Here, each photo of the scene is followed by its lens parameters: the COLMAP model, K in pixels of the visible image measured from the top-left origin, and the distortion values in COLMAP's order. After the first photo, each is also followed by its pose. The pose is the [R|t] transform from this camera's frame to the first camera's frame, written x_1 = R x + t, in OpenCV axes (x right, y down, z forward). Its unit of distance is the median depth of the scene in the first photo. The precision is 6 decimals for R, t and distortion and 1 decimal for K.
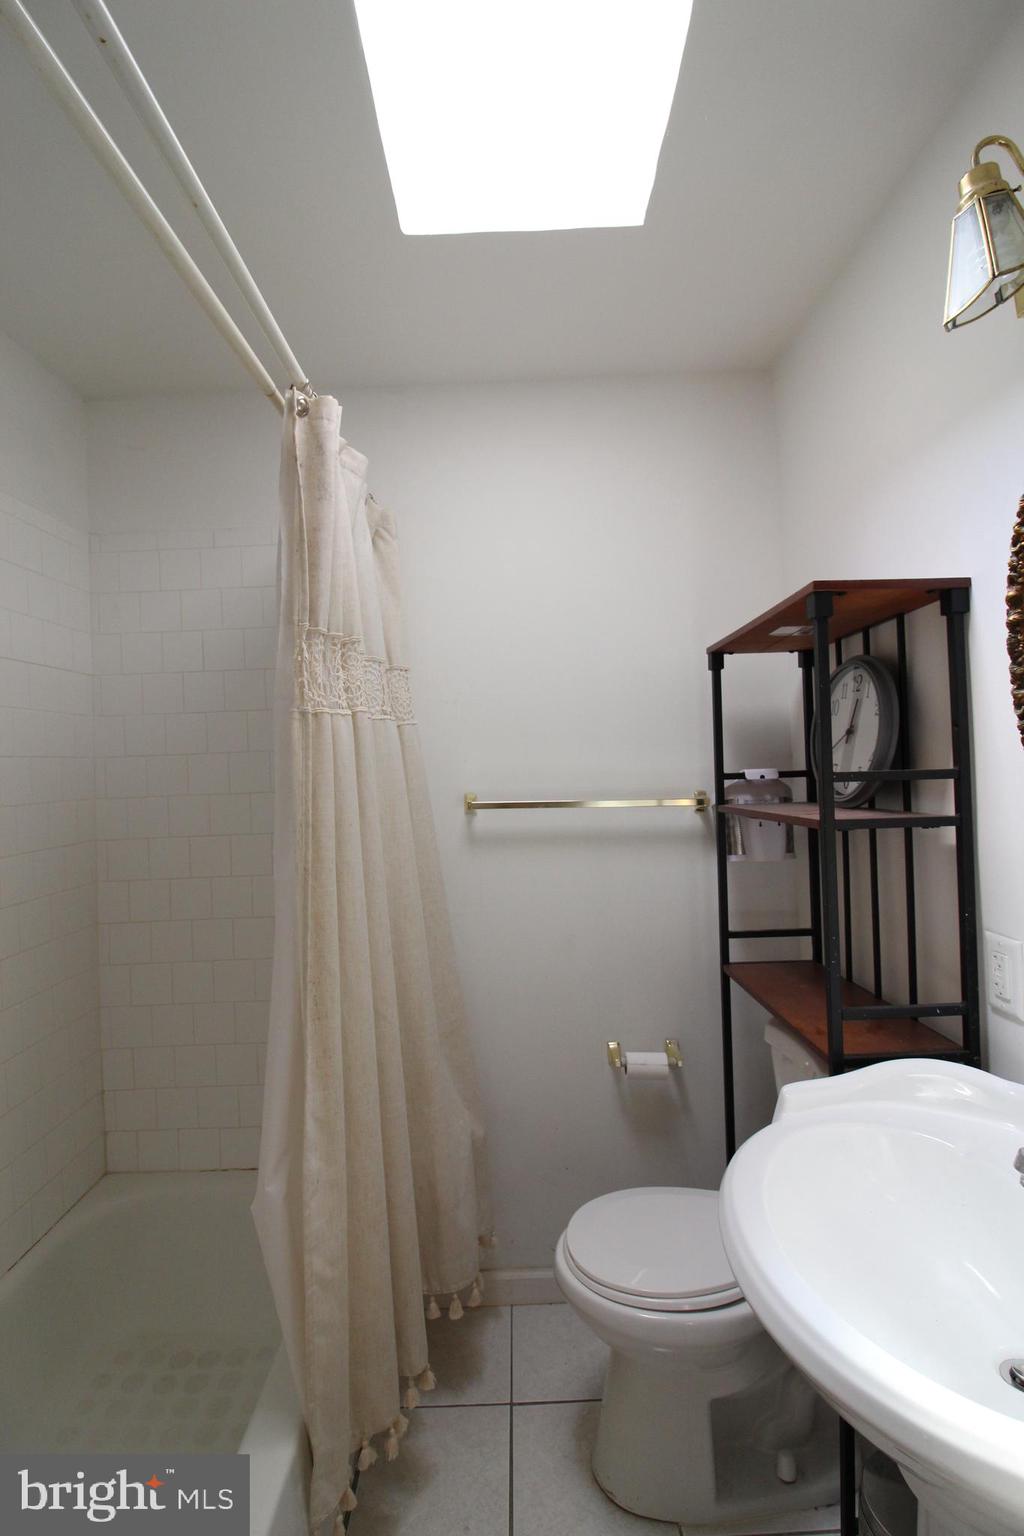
lens RADIAL K [[708.9, 0, 512.0], [0, 708.9, 768.0], [0, 0, 1]] dist [0.002614, -0.016341]
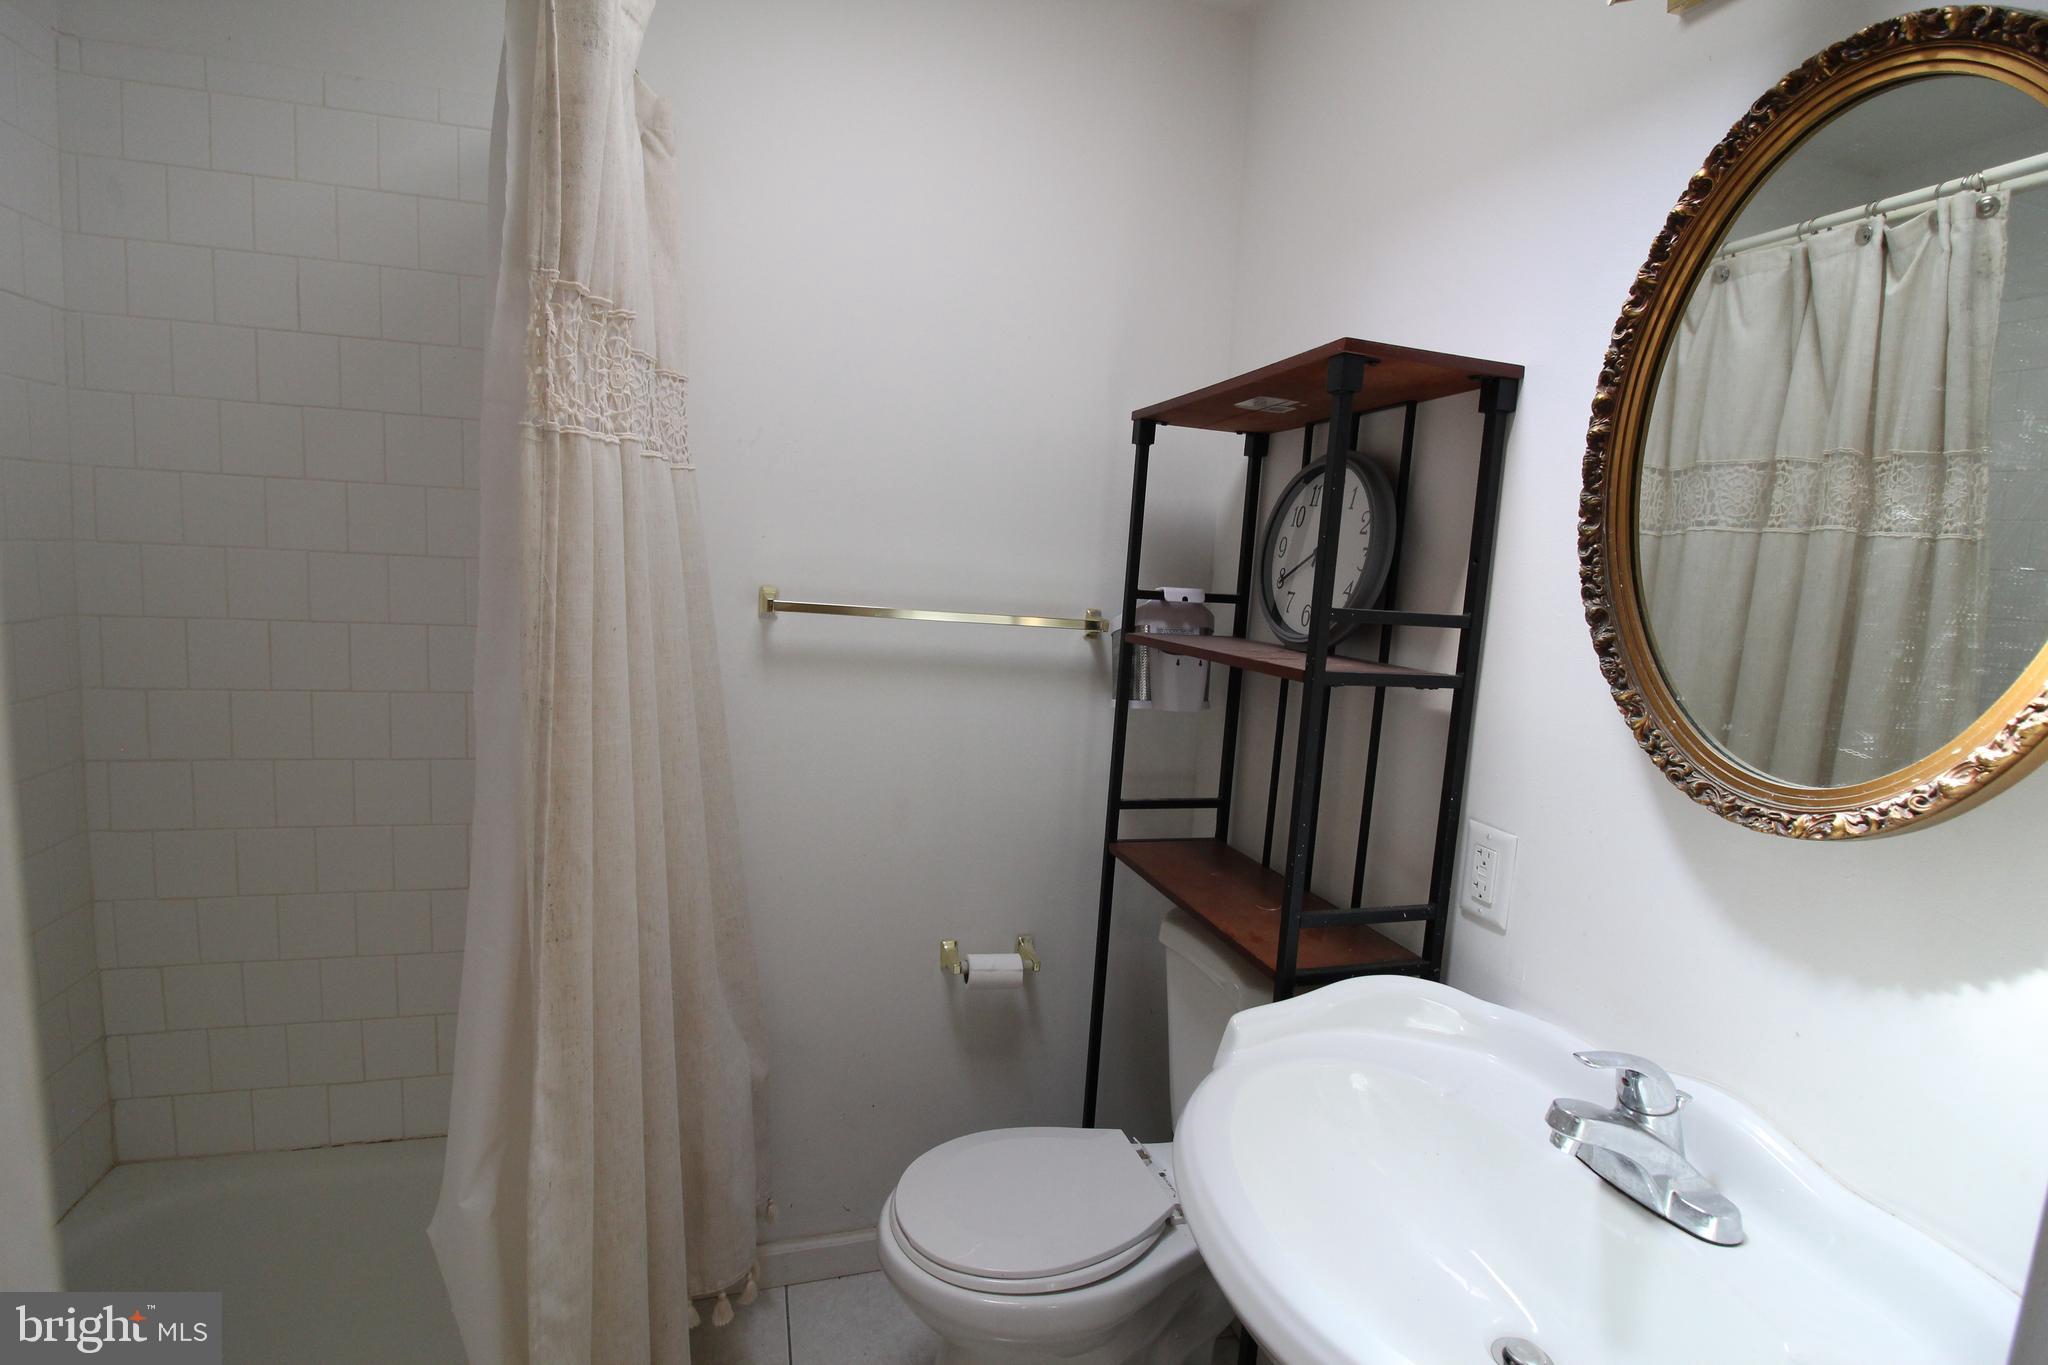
lens RADIAL K [[945.3, 0, 1022.7], [0, 945.3, 685.4], [0, 0, 1]] dist [0.002614, -0.016341]
pose [[0.955484, 0.055302, 0.289813, -0.124033], [-0.094079, 0.988109, 0.121616, -0.003504], [-0.279641, -0.143468, 0.949325, 0.125746]]
